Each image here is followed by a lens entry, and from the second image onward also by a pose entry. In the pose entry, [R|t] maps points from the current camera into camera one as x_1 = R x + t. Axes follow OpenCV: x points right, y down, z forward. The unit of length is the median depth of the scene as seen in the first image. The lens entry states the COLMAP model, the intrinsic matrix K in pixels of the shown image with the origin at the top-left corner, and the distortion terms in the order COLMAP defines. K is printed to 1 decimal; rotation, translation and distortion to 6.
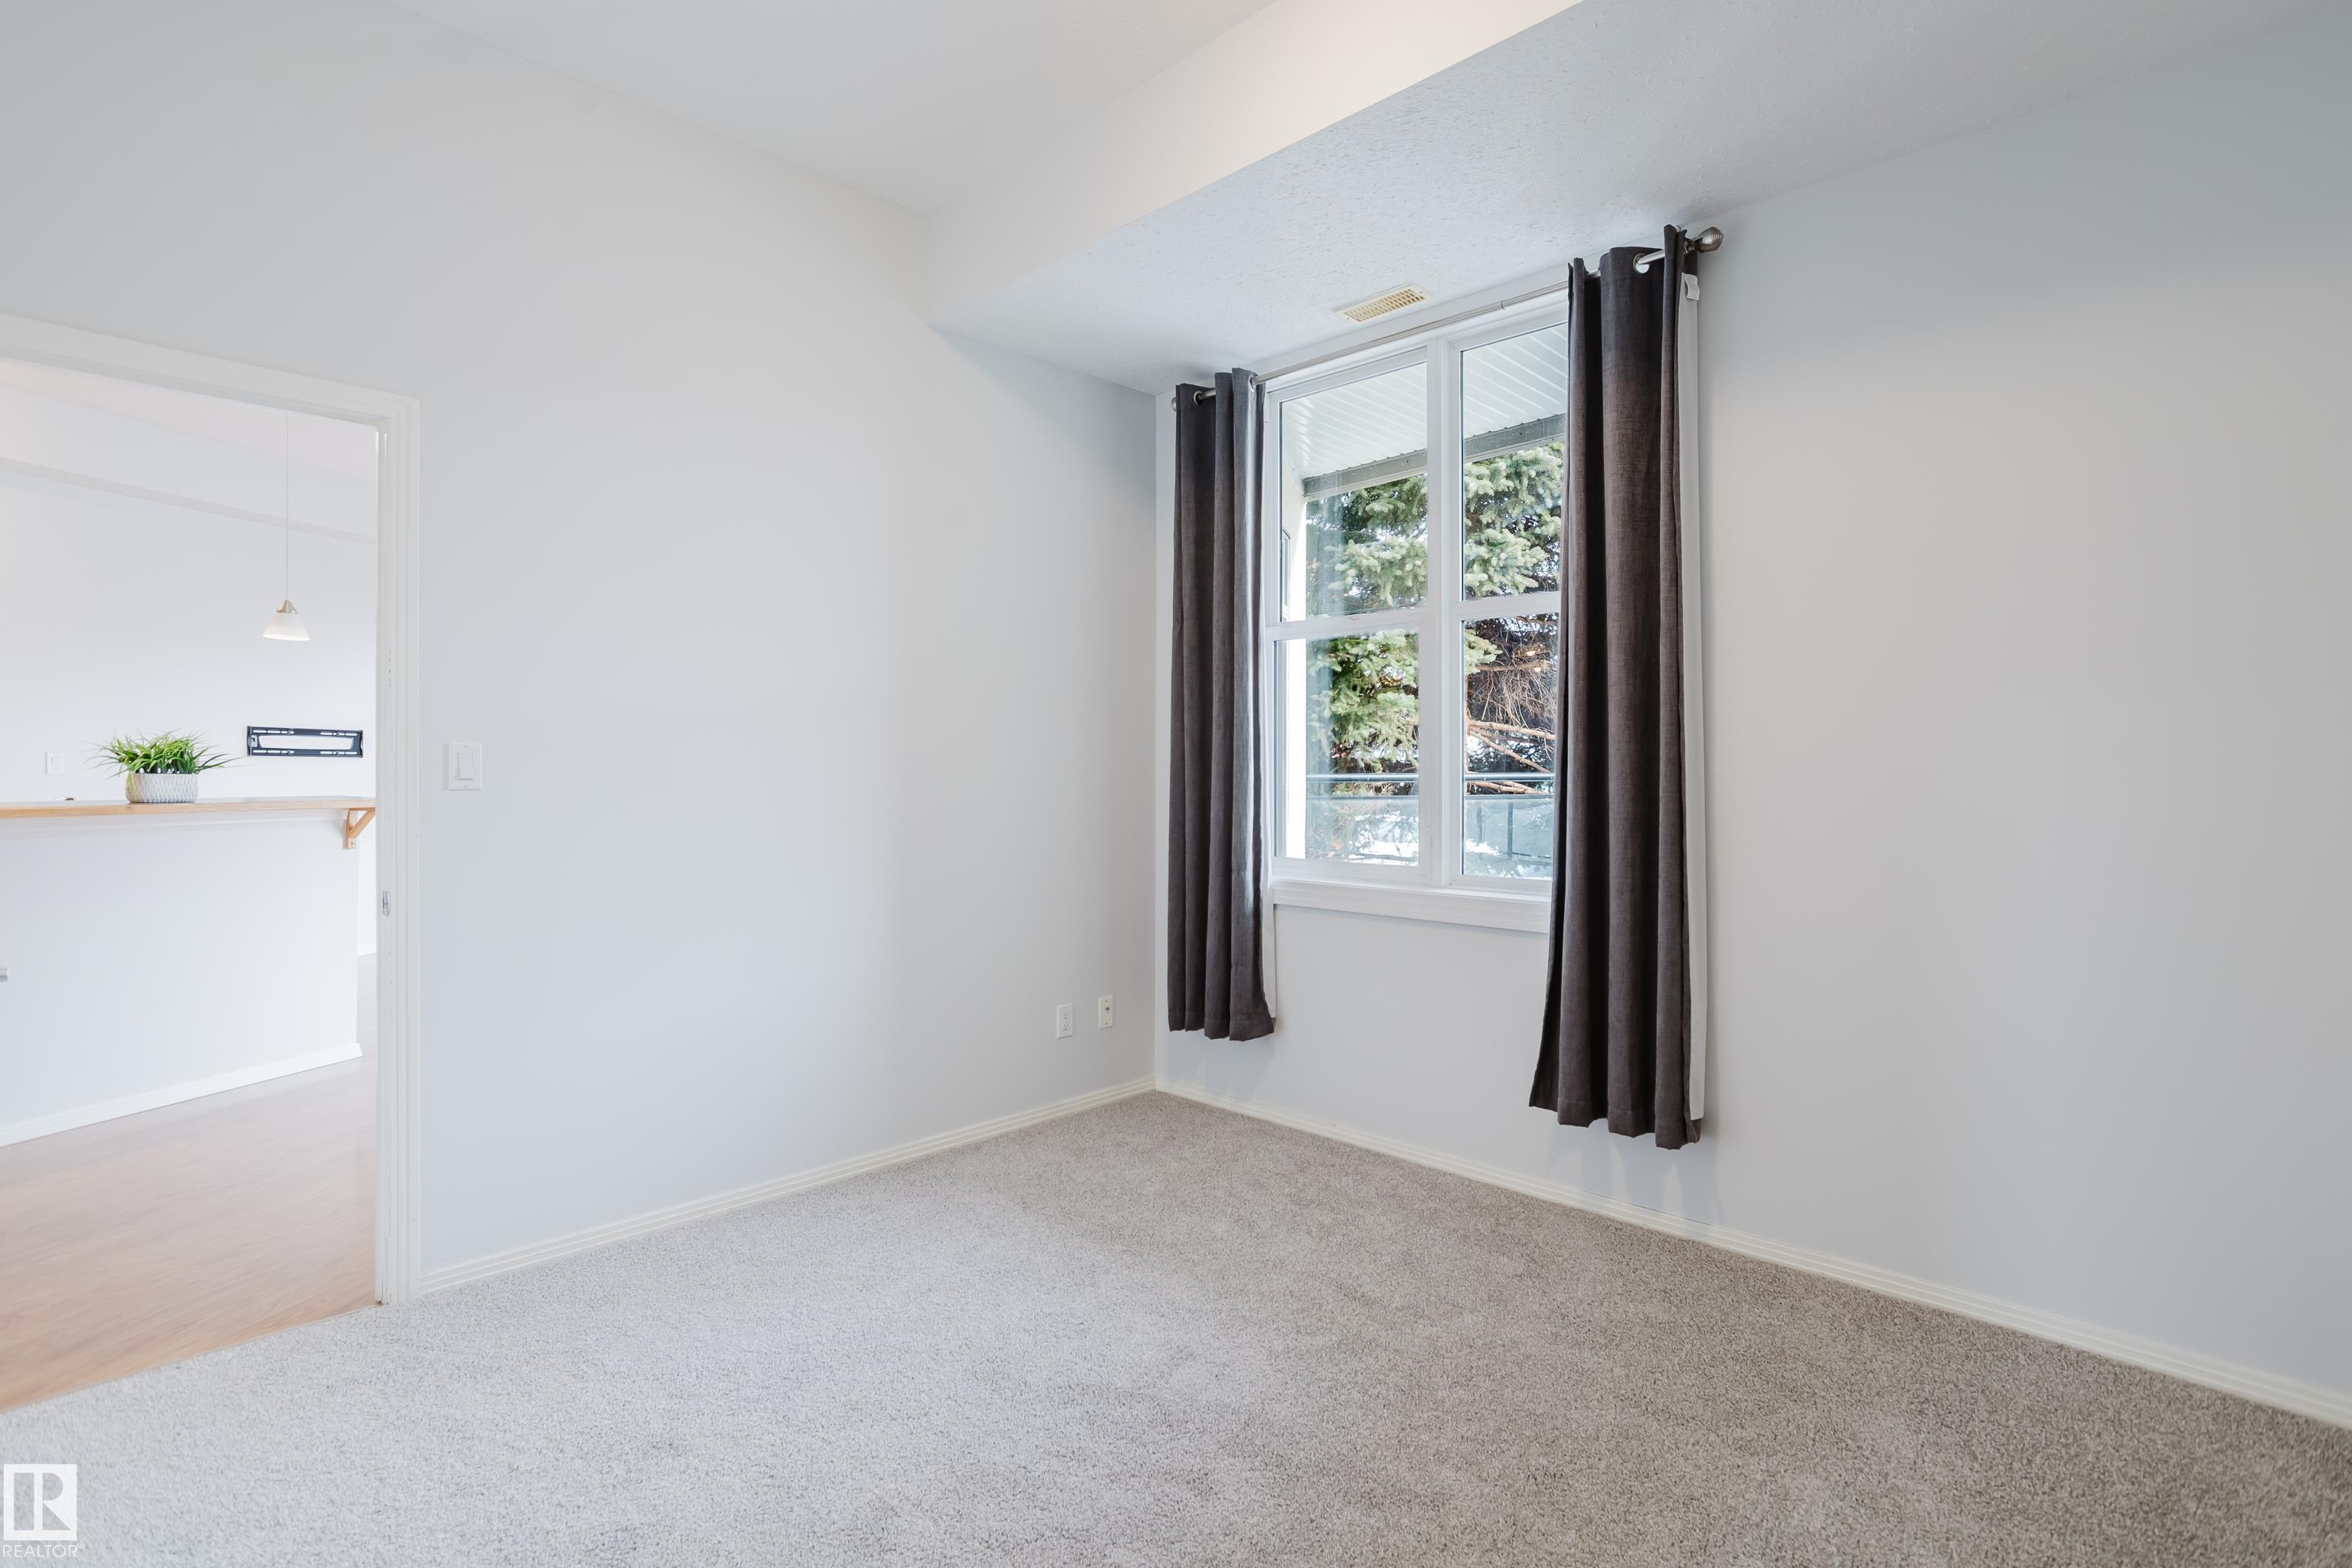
lens RADIAL K [[1135.9, 0, 1159.1], [0, 1135.9, 758.7], [0, 0, 1]] dist [-0.010384, 0.001318]
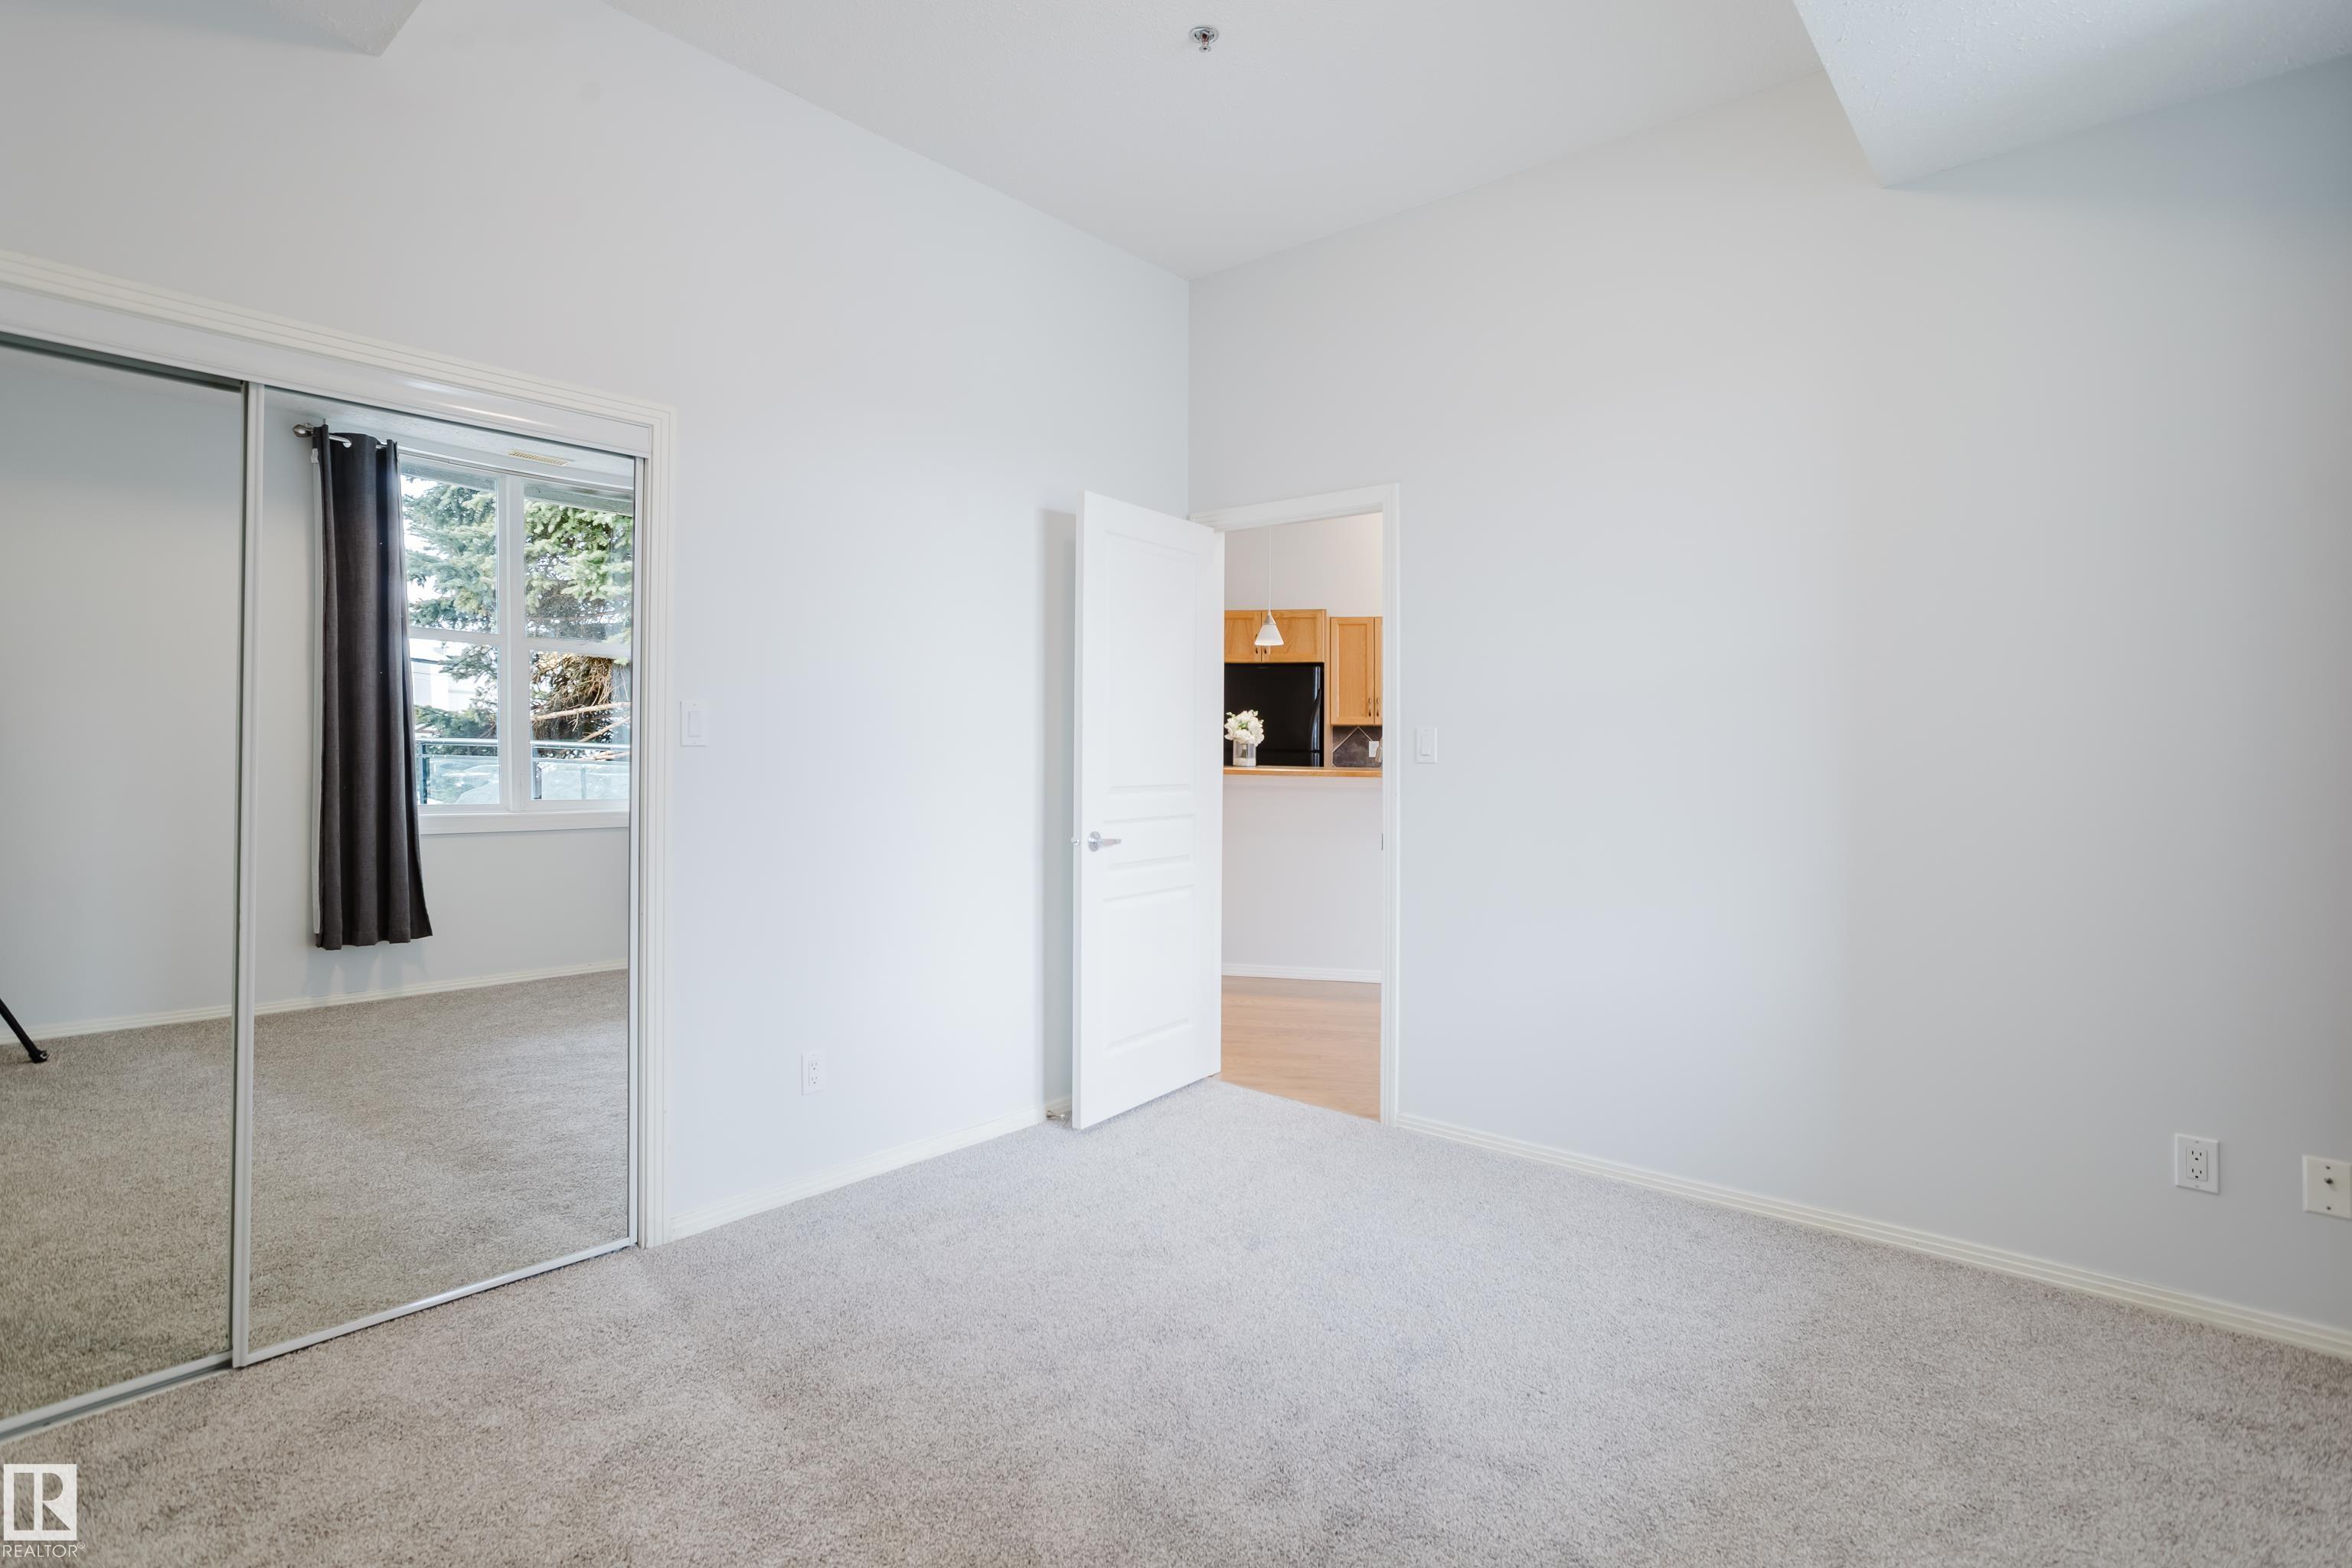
lens RADIAL K [[1144.7, 0, 1181.8], [0, 1144.7, 763.7], [0, 0, 1]] dist [-0.050416, 0.028724]
pose [[0.054513, 0.004530, -0.998503, 0.631380], [0.009019, 0.999947, 0.005029, 0.014053], [0.998472, -0.009280, 0.054469, 0.568001]]
